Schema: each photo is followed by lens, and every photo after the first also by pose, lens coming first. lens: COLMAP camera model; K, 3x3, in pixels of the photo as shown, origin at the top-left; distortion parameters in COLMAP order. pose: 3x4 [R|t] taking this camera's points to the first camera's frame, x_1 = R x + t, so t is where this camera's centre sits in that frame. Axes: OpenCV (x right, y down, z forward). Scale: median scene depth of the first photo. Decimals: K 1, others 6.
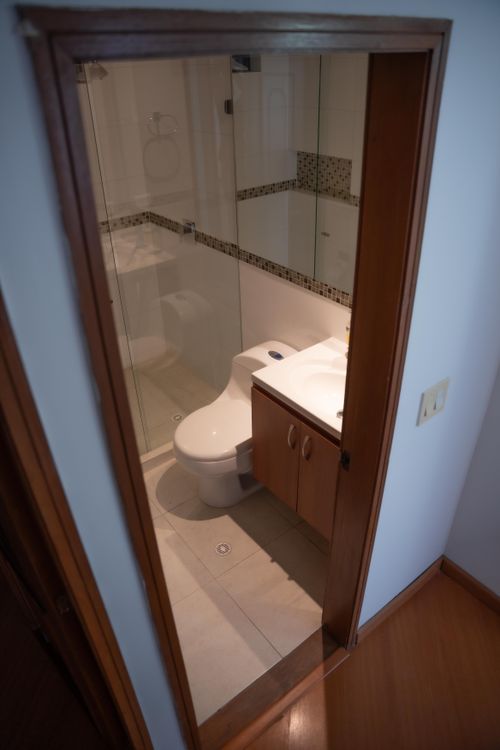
lens RADIAL K [[511.6, 0, 250.0], [0, 511.6, 375.0], [0, 0, 1]] dist [-0.180184, 0.134644]
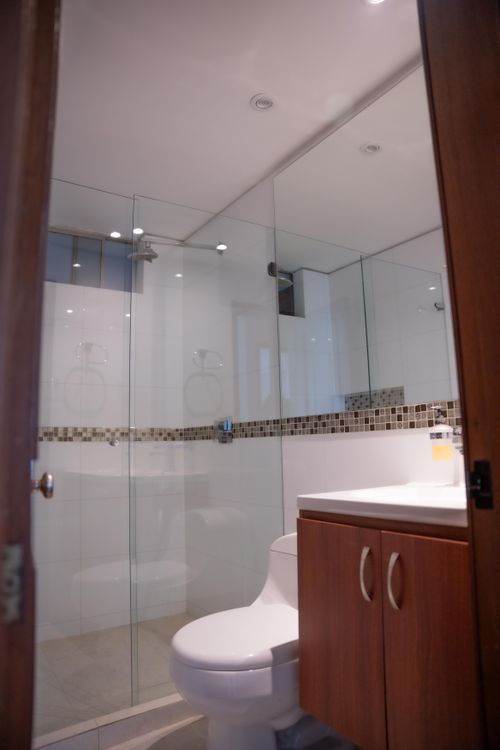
lens RADIAL K [[511.6, 0, 250.0], [0, 511.6, 375.0], [0, 0, 1]] dist [-0.180184, 0.134644]
pose [[0.995913, -0.010065, -0.089757, 0.001810], [-0.051954, 0.749058, -0.660464, 0.249733], [0.073881, 0.662427, 0.745474, 0.315703]]
